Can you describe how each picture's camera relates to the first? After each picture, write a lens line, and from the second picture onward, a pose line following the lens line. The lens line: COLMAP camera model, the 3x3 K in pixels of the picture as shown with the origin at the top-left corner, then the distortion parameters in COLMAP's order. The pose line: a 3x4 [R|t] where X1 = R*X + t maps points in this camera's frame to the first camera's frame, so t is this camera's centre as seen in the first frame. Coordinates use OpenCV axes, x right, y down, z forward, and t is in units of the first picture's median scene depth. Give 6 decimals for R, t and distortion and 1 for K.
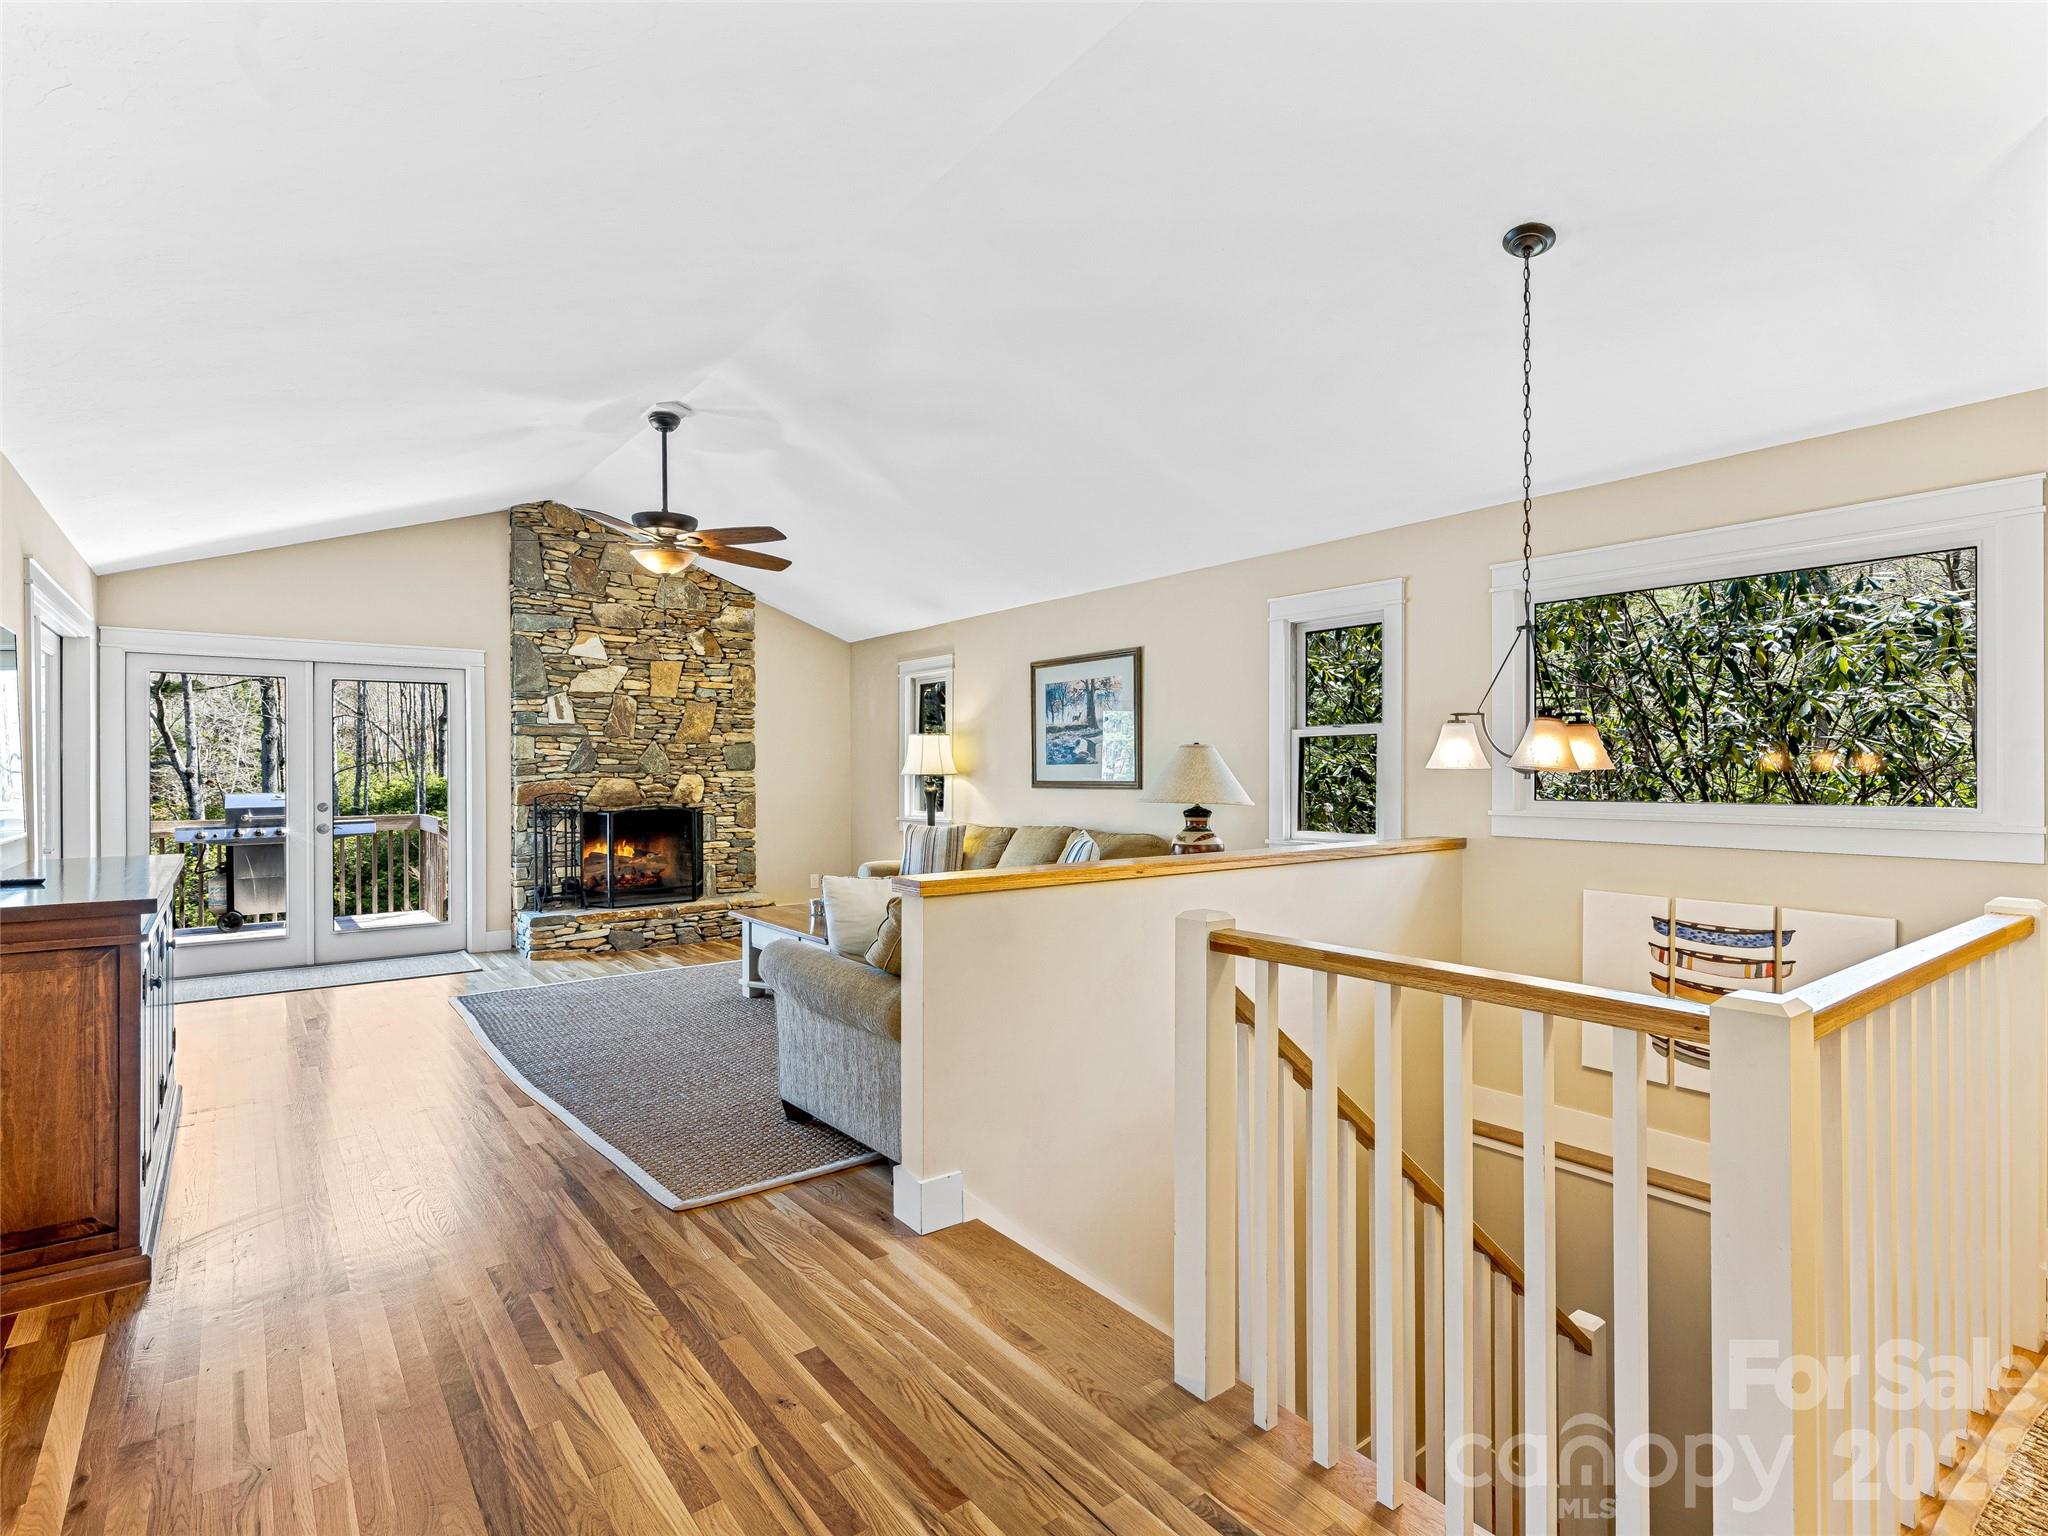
lens RADIAL K [[1029.6, 0, 1024.0], [0, 1029.6, 768.0], [0, 0, 1]] dist [0.010419, 0.000885]
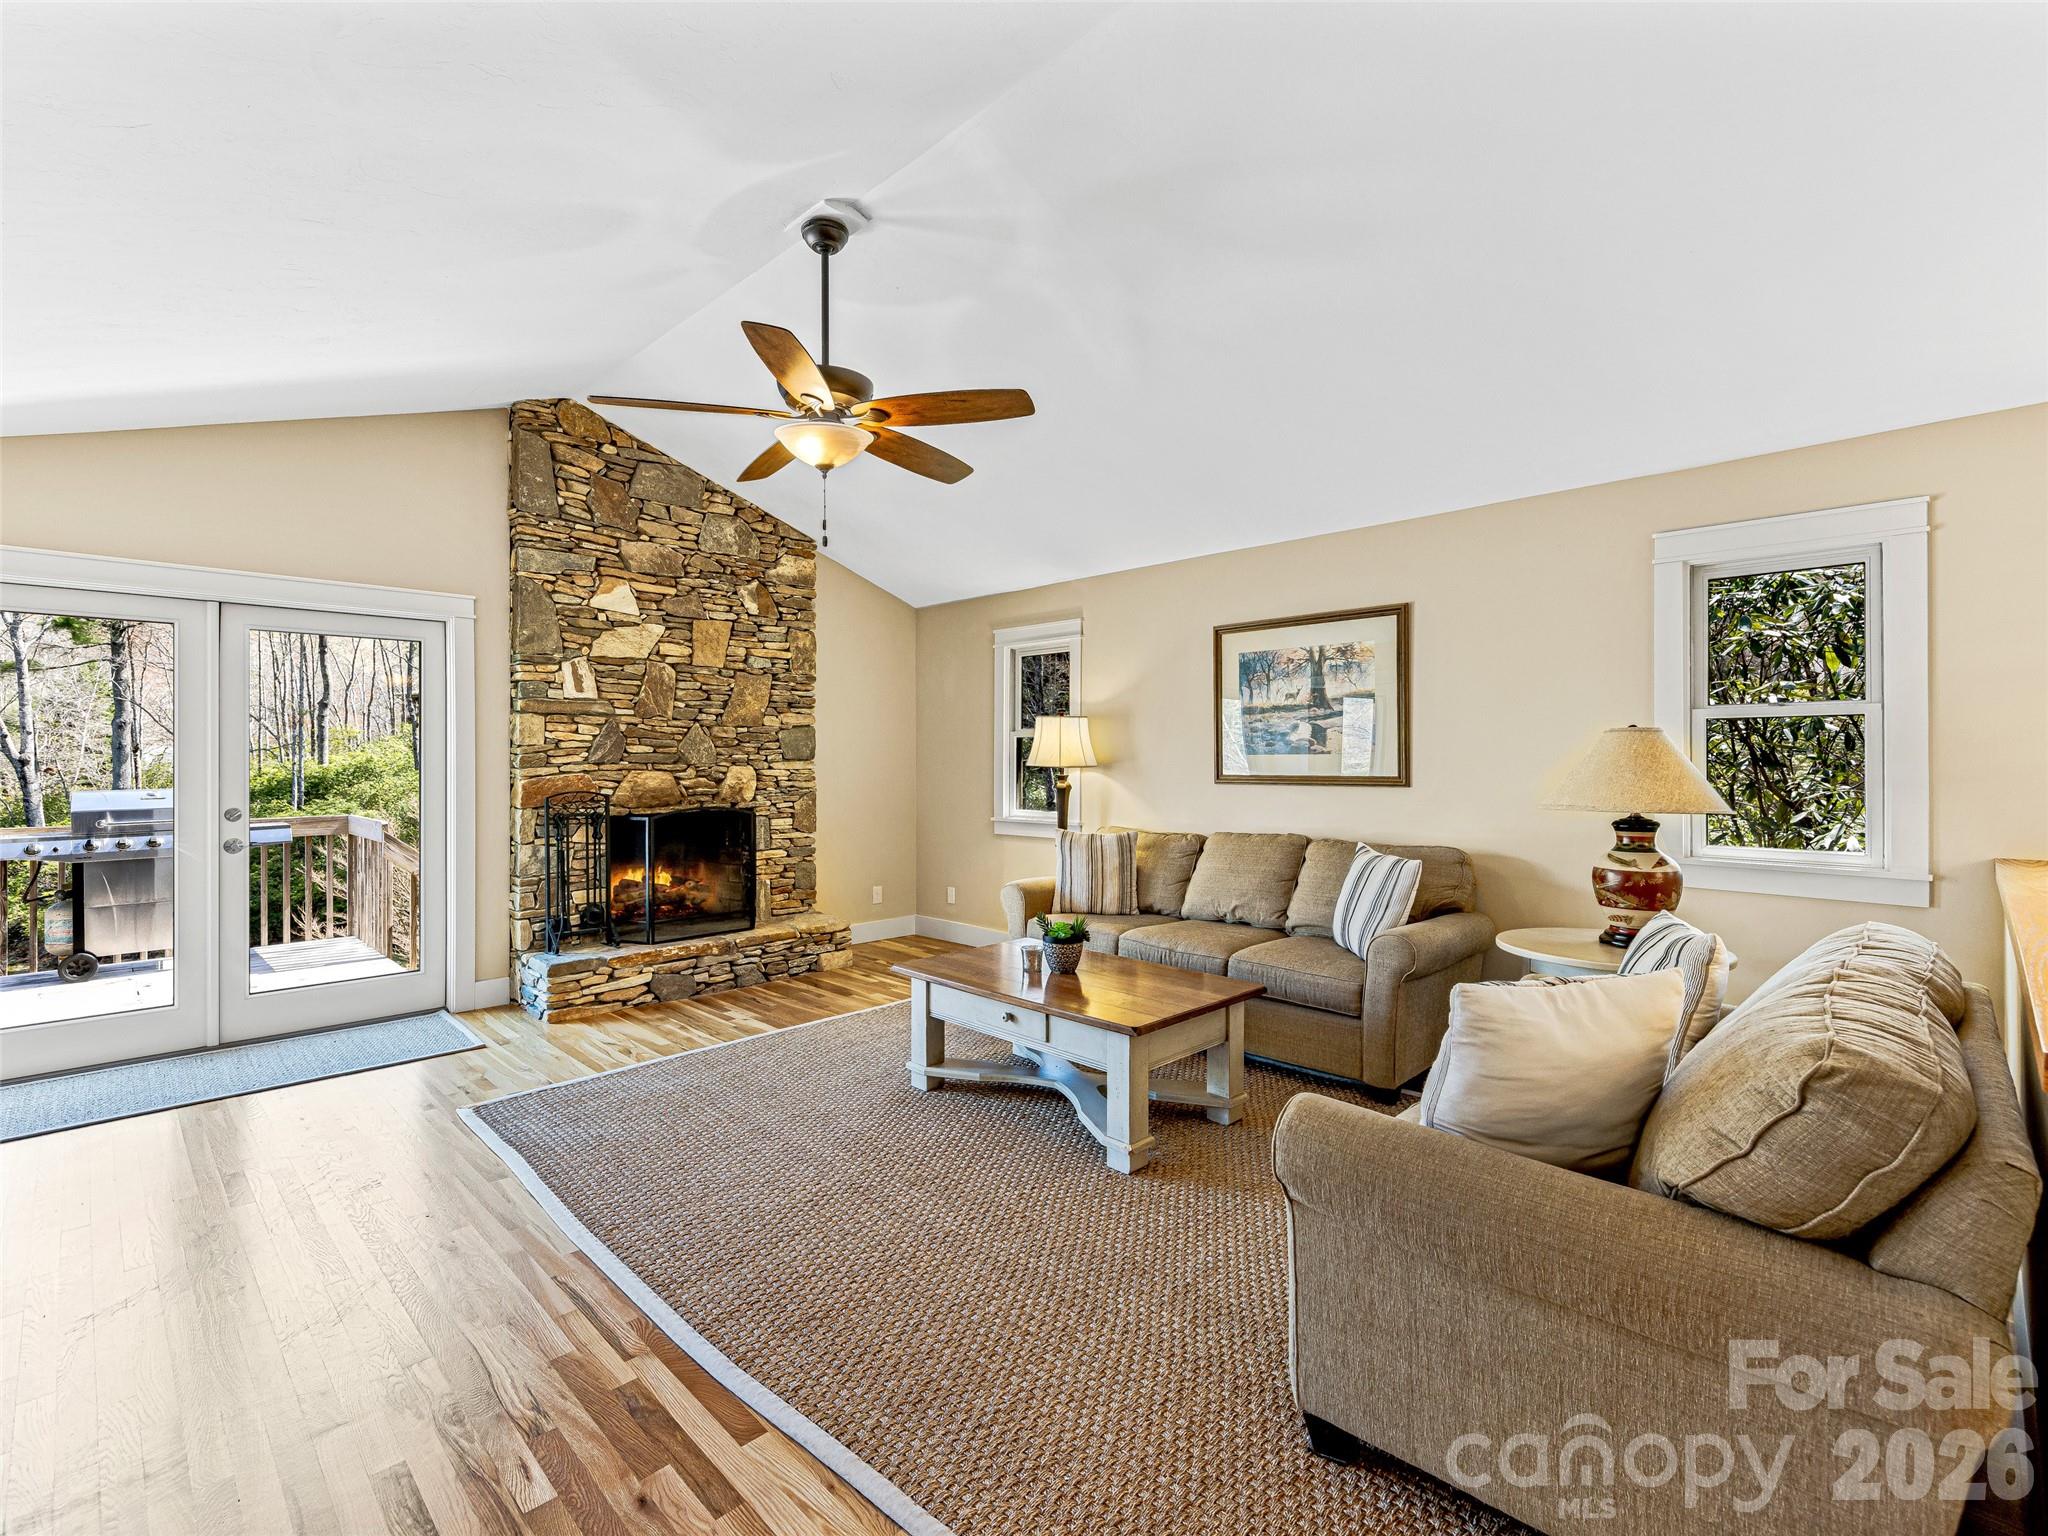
lens RADIAL K [[939.0, 0, 1028.3], [0, 939.0, 754.0], [0, 0, 1]] dist [0.009885, -0.001292]
pose [[0.990777, 0.002383, 0.135479, -0.214507], [-0.002075, 0.999995, -0.002415, -0.001620], [-0.135484, 0.002112, 0.990777, 0.274576]]
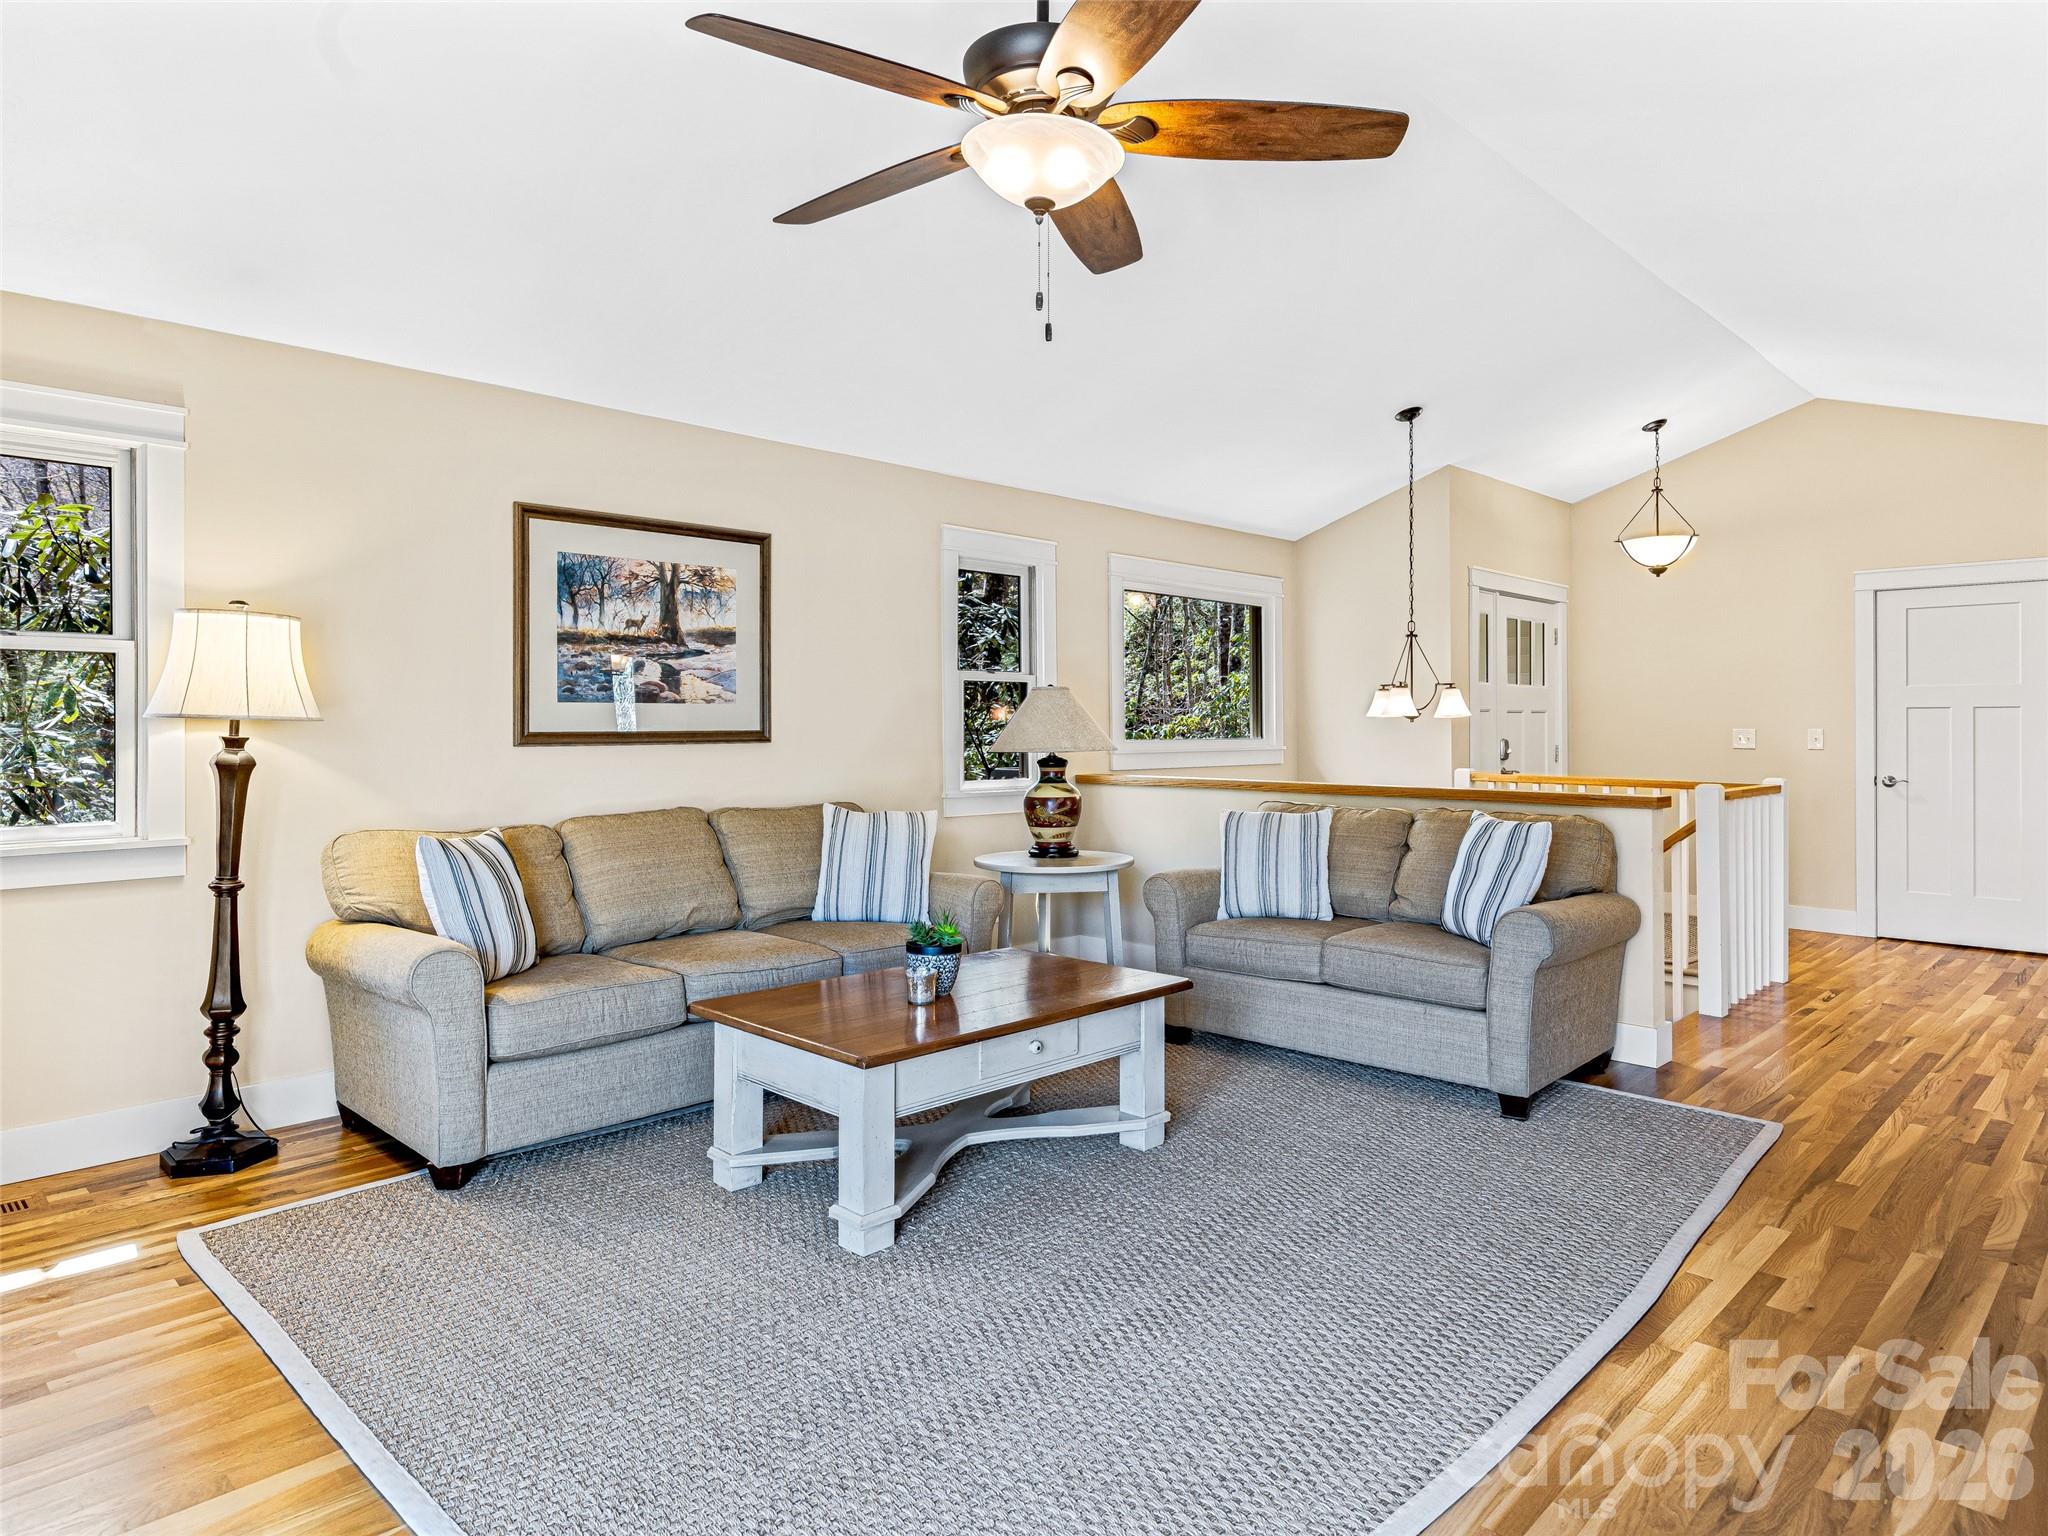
lens RADIAL K [[1228.6, 0, 1021.6], [0, 1228.6, 721.8], [0, 0, 1]] dist [0.000505, 0.000345]
pose [[-0.141828, 0.006396, 0.989871, -0.580575], [-0.000895, 0.999978, -0.006590, 0.009849], [-0.989891, -0.001820, -0.141819, 0.768426]]
